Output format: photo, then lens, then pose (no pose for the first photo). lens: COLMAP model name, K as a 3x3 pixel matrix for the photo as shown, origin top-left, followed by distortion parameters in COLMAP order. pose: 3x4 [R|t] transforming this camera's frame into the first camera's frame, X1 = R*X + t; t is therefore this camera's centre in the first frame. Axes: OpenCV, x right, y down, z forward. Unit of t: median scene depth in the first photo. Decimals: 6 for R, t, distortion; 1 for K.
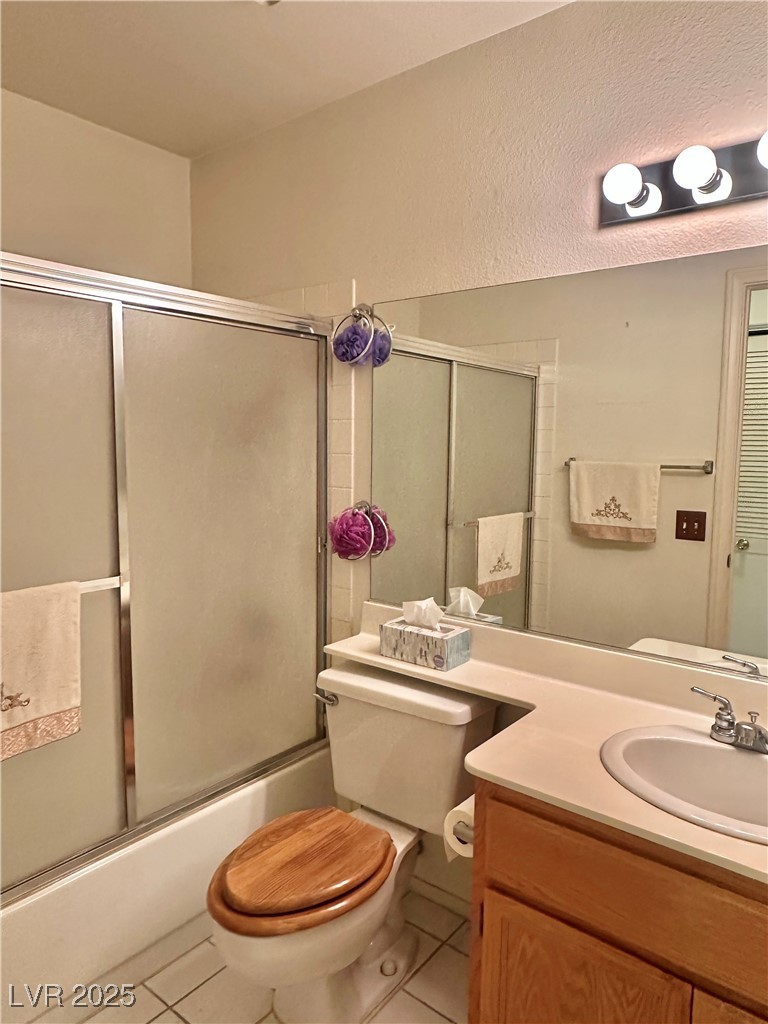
lens RADIAL K [[678.3, 0, 384.9], [0, 678.3, 516.4], [0, 0, 1]] dist [-0.004397, 0.002093]
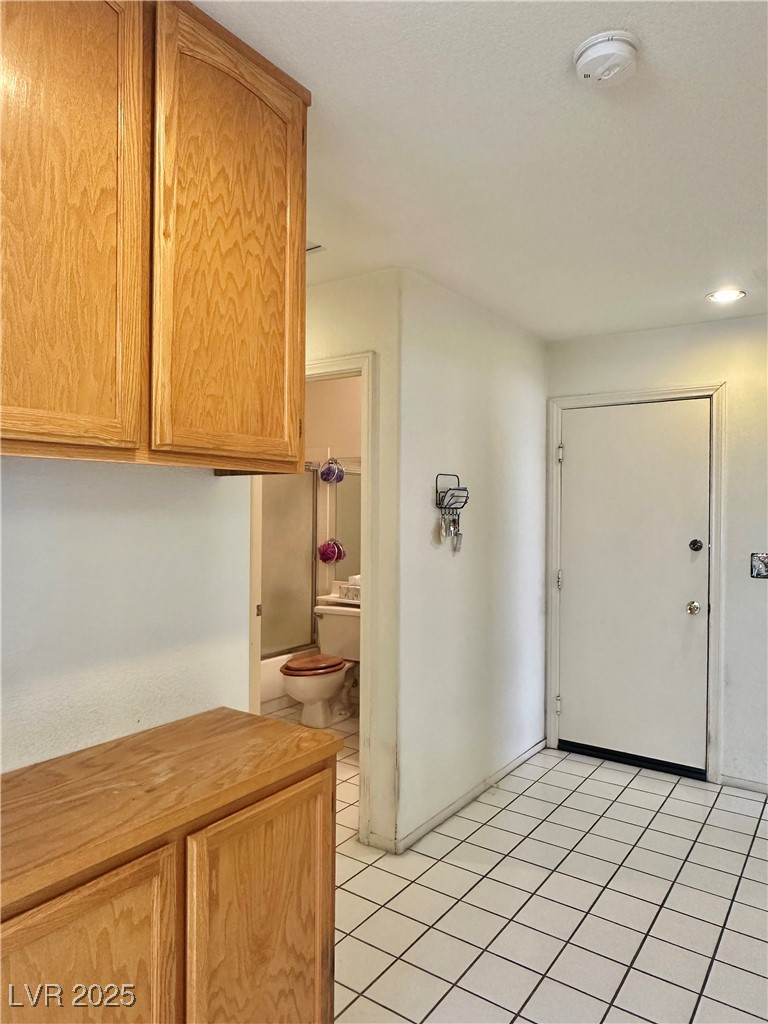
lens RADIAL K [[678.3, 0, 385.8], [0, 678.3, 512.6], [0, 0, 1]] dist [-0.004397, 0.002093]
pose [[0.998172, -0.000514, 0.060431, 0.011657], [0.008167, 0.991937, -0.126469, 0.193331], [-0.059879, 0.126731, 0.990128, -1.398924]]
